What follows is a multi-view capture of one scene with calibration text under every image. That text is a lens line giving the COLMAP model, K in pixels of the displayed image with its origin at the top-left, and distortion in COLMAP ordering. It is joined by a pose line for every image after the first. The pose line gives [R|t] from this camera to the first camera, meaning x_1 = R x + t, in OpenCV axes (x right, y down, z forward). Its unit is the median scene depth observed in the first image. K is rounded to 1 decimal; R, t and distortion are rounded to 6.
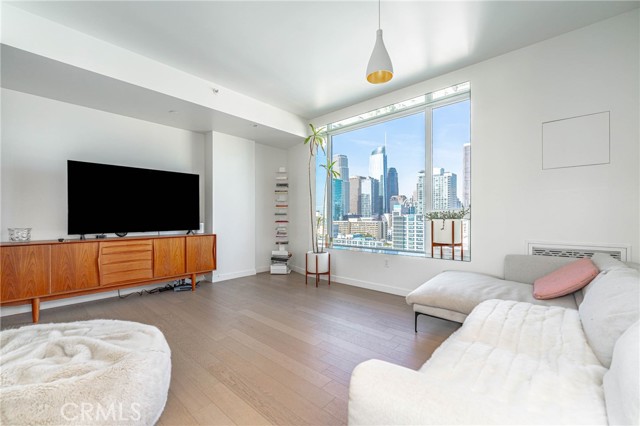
lens RADIAL K [[262.8, 0, 322.2], [0, 262.8, 215.0], [0, 0, 1]] dist [0.000153, -0.000052]
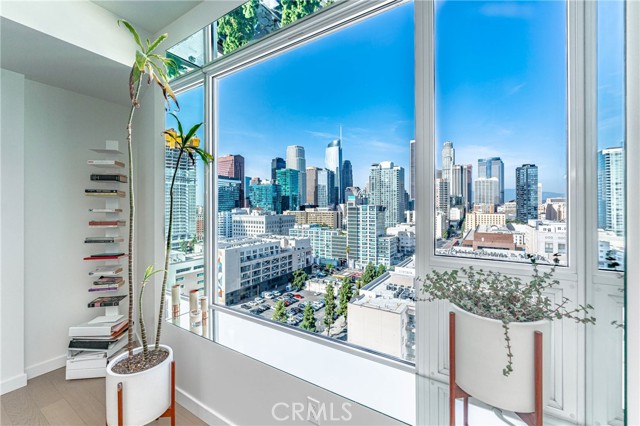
lens RADIAL K [[260.9, 0, 322.2], [0, 260.9, 208.2], [0, 0, 1]] dist [-0.001189, -0.000191]
pose [[0.986212, 0.001059, 0.165483, 0.181740], [-0.002676, 0.999951, 0.009547, -0.080921], [-0.165464, -0.009859, 0.986166, 0.591343]]
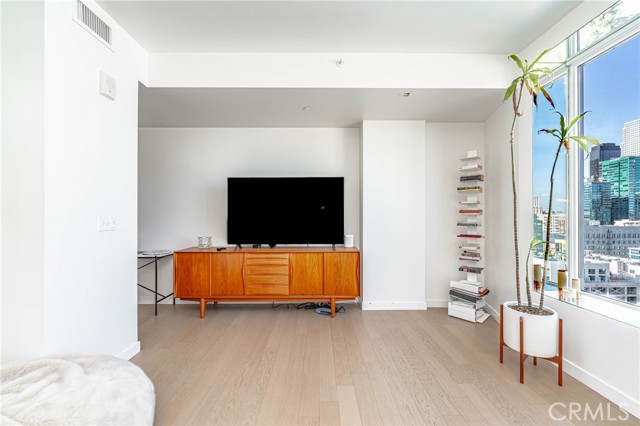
lens RADIAL K [[256.5, 0, 319.7], [0, 256.5, 215.3], [0, 0, 1]] dist [-0.002089, -0.000210]
pose [[0.669526, 0.001048, -0.742788, 0.077619], [0.004401, 0.999976, 0.005377, -0.037085], [0.742776, -0.006869, 0.669505, 0.388236]]
